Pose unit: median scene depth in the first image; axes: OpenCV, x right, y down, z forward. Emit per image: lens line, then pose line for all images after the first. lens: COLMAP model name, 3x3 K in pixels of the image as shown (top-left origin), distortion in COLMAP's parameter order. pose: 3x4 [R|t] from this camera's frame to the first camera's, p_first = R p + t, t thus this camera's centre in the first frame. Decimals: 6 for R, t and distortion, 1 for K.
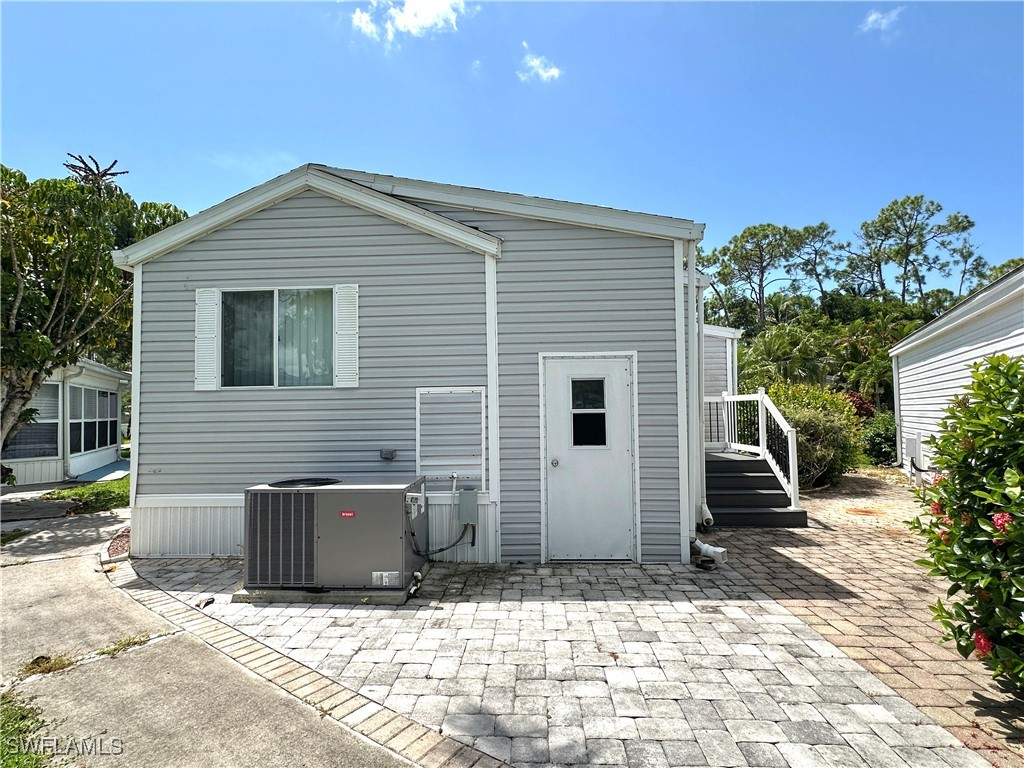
lens RADIAL K [[509.6, 0, 512.0], [0, 509.6, 384.0], [0, 0, 1]] dist [-0.001032, 0.000294]
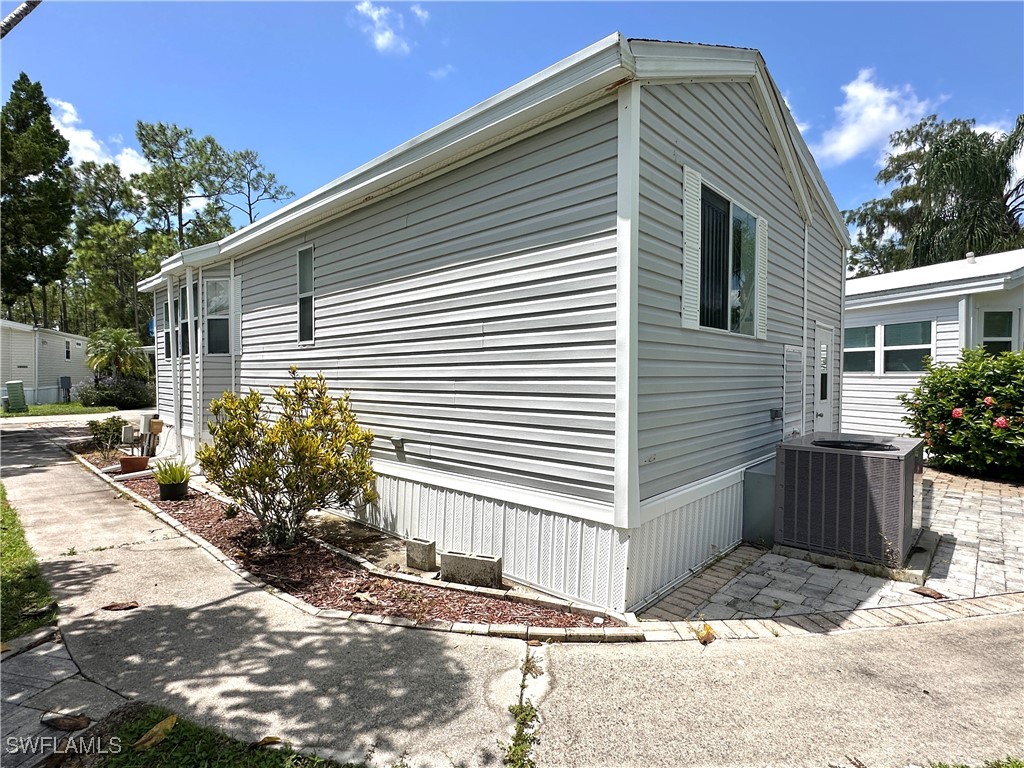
lens RADIAL K [[509.6, 0, 512.0], [0, 509.6, 384.0], [0, 0, 1]] dist [-0.001032, 0.000294]
pose [[0.659997, -0.003049, 0.751262, -1.321176], [-0.046979, 0.997867, 0.045322, 0.066979], [-0.749798, -0.065206, 0.658446, 0.779943]]
